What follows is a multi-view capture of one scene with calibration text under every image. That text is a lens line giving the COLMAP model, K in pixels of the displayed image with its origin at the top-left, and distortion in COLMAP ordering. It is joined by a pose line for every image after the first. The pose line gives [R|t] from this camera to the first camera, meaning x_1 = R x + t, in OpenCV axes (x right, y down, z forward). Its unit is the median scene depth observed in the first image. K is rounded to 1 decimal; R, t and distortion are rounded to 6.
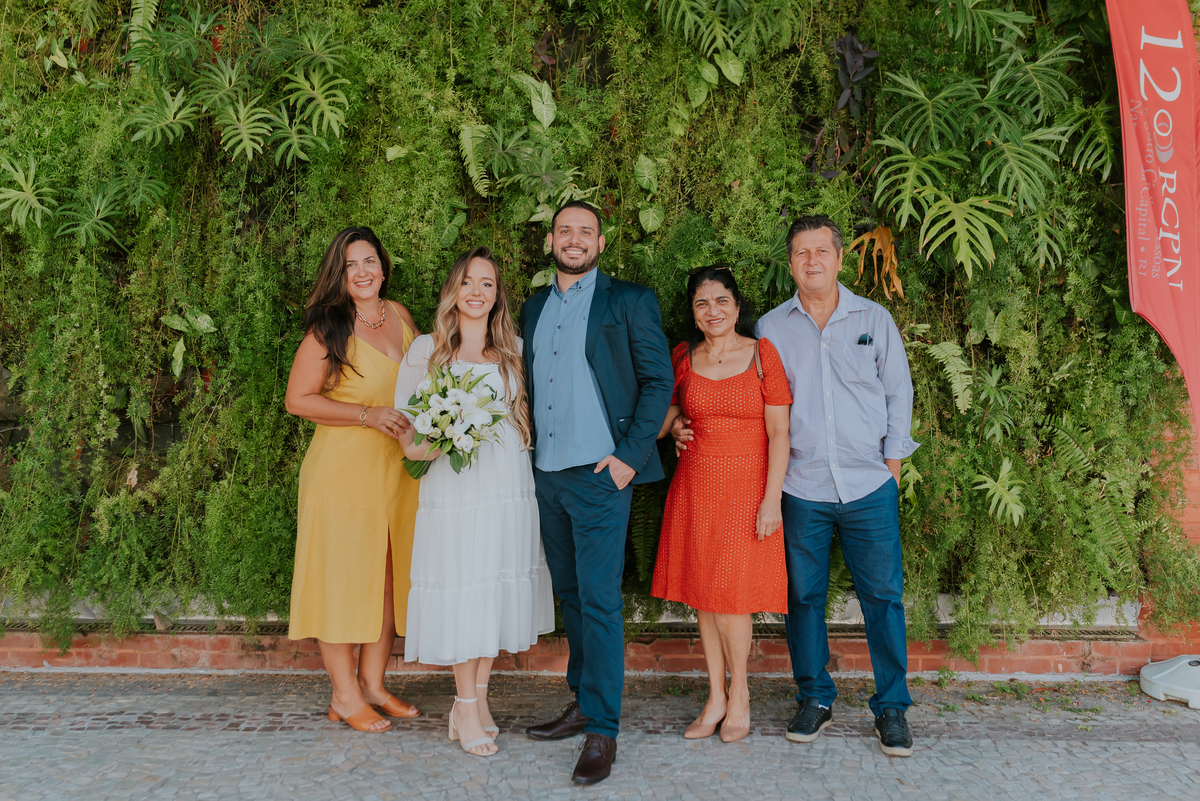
lens RADIAL K [[1203.0, 0, 554.4], [0, 1203.0, 387.9], [0, 0, 1]] dist [-0.008470, 0.002333]
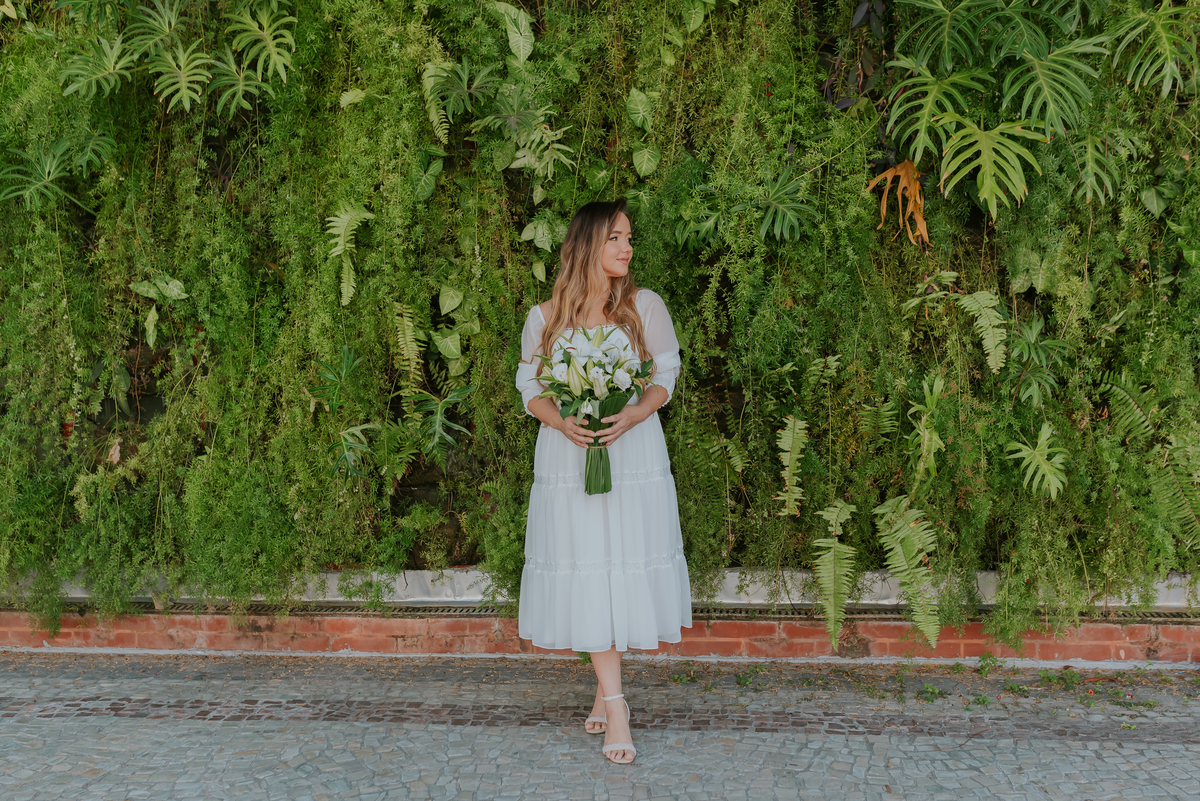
lens RADIAL K [[1232.1, 0, 608.2], [0, 1232.1, 427.7], [0, 0, 1]] dist [-0.008371, 0.006932]
pose [[0.995107, -0.012410, -0.098018, 0.142093], [0.019703, 0.997079, 0.073790, -0.010718], [0.096816, -0.075360, 0.992445, 0.072468]]
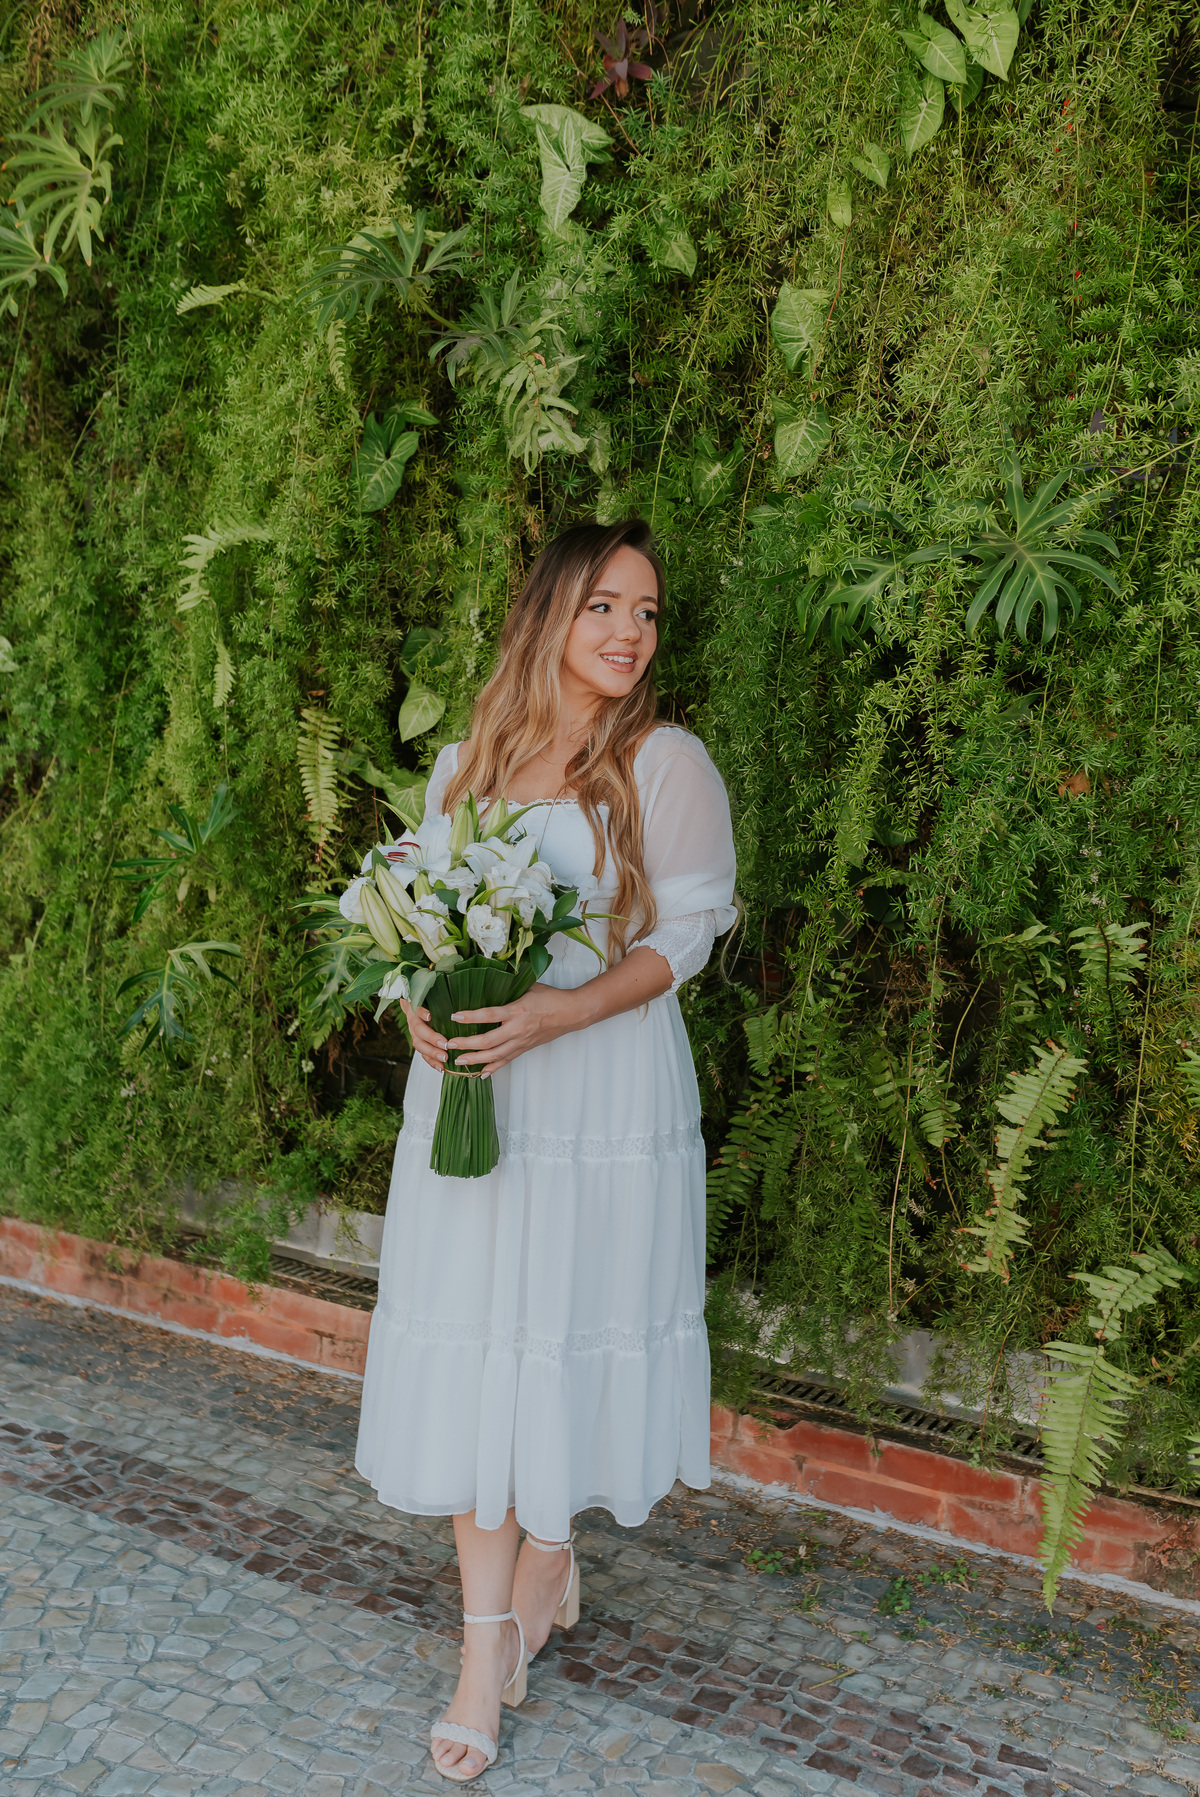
lens RADIAL K [[1819.4, 0, 623.2], [0, 1819.4, 928.9], [0, 0, 1]] dist [0.000576, -0.000437]
pose [[0.892911, 0.110333, -0.436505, 0.320322], [-0.071213, 0.991914, 0.105047, -0.038399], [0.444565, -0.062713, 0.893548, 0.415264]]
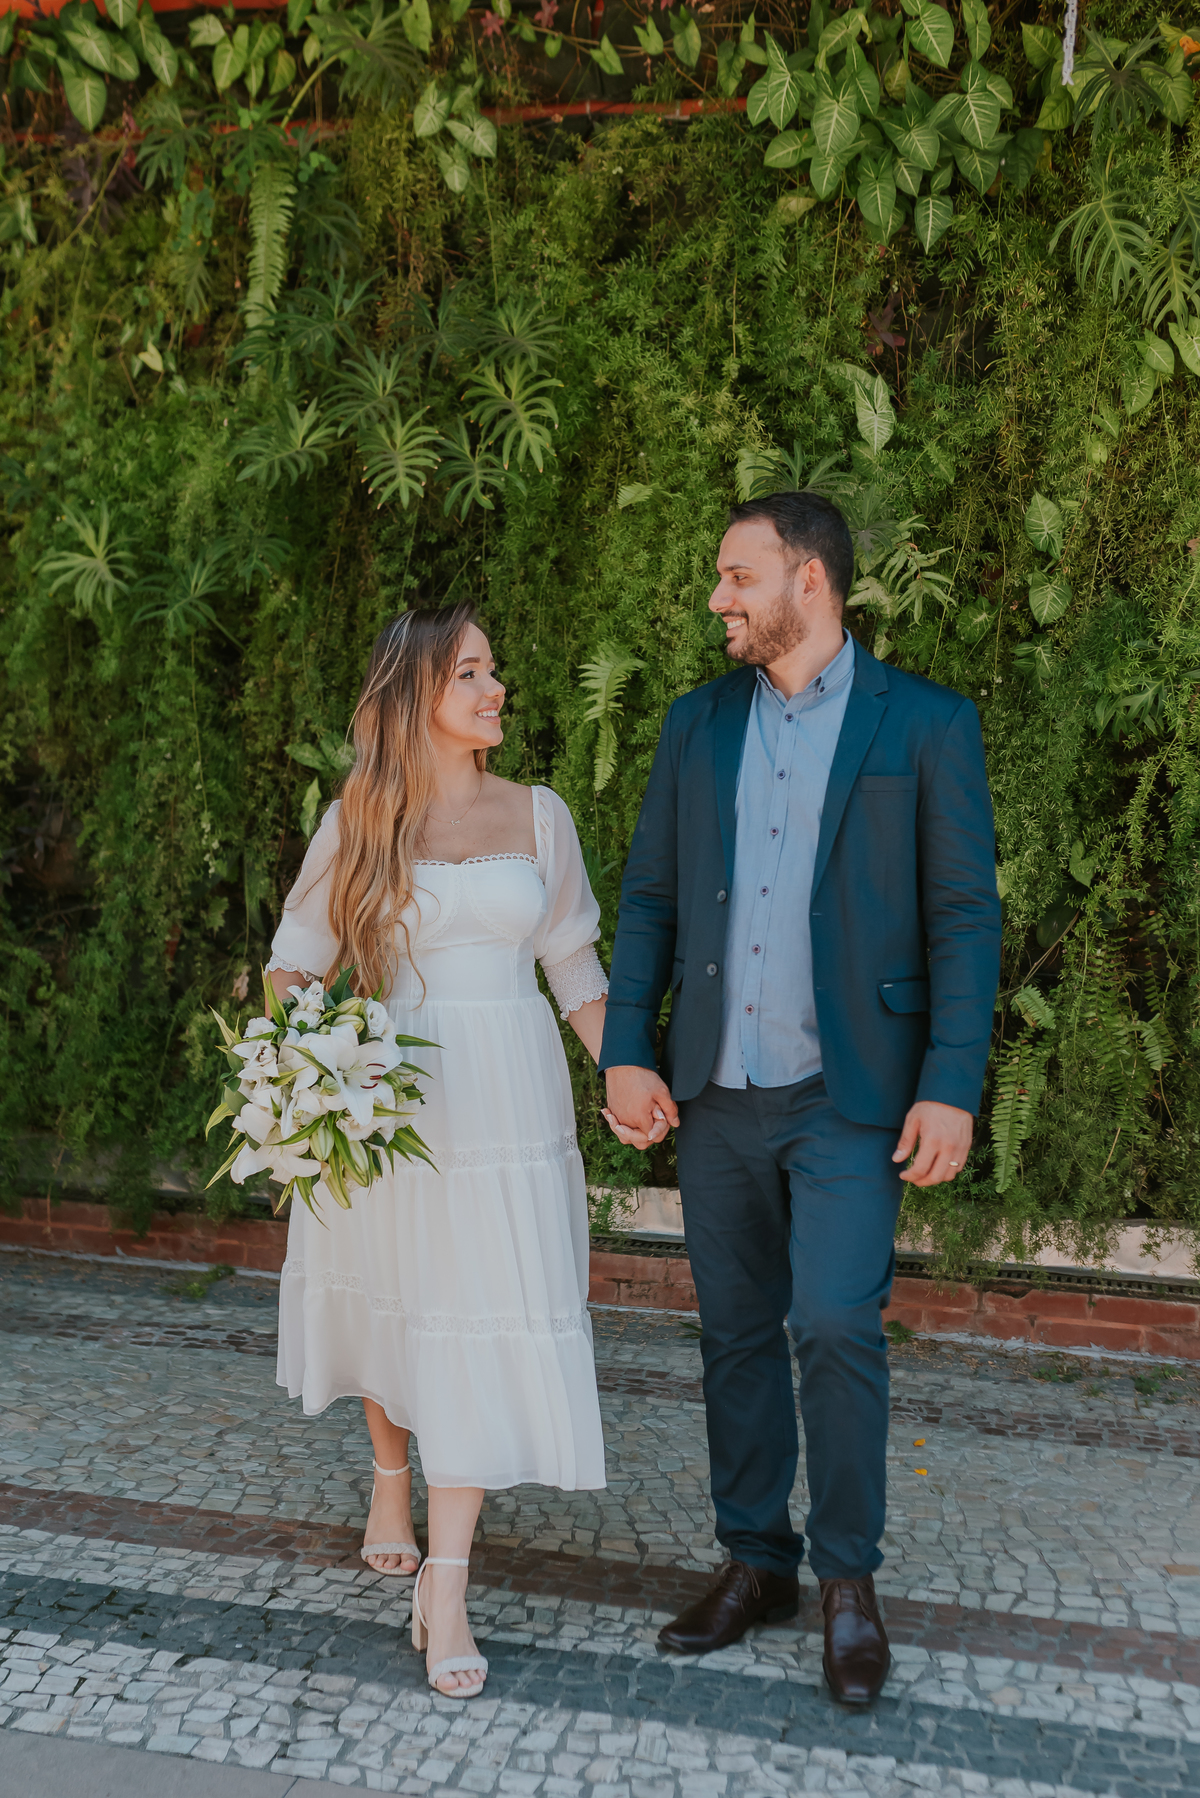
lens RADIAL K [[1973.2, 0, 554.4], [0, 1973.2, 984.0], [0, 0, 1]] dist [-0.007179, -0.004088]
pose [[0.971116, 0.048948, -0.233535, 0.081064], [-0.036887, 0.997764, 0.055738, 0.005636], [0.235741, -0.045514, 0.970750, -0.032603]]
